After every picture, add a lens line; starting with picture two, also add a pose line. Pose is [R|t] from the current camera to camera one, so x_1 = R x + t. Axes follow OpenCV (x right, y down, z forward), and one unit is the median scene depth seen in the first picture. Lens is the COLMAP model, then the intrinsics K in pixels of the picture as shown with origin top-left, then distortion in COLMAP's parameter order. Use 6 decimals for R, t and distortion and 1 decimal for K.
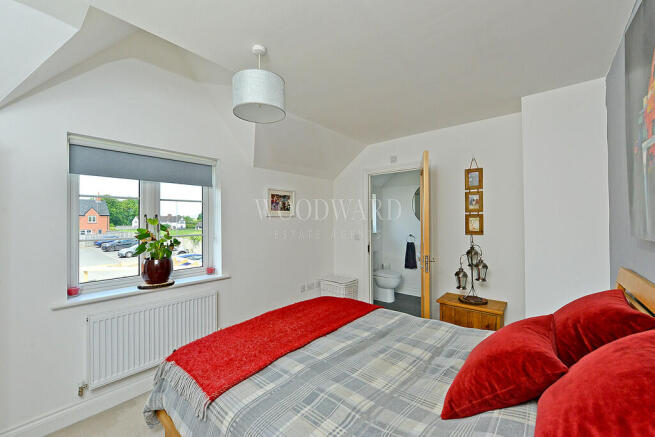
lens RADIAL K [[257.5, 0, 327.5], [0, 257.5, 218.5], [0, 0, 1]] dist [-0.010365, -0.000014]
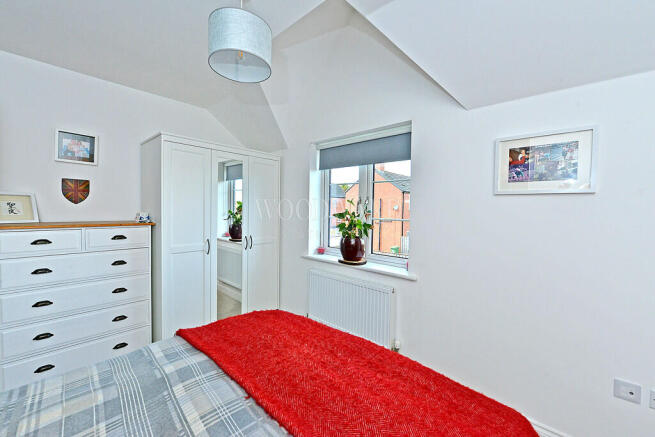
lens RADIAL K [[257.5, 0, 327.5], [0, 257.5, 218.5], [0, 0, 1]] dist [-0.010365, -0.000014]
pose [[-0.033244, 0.043106, -0.998517, 0.427718], [-0.010935, 0.998994, 0.043491, 0.031120], [0.999387, 0.012364, -0.032739, 0.962966]]
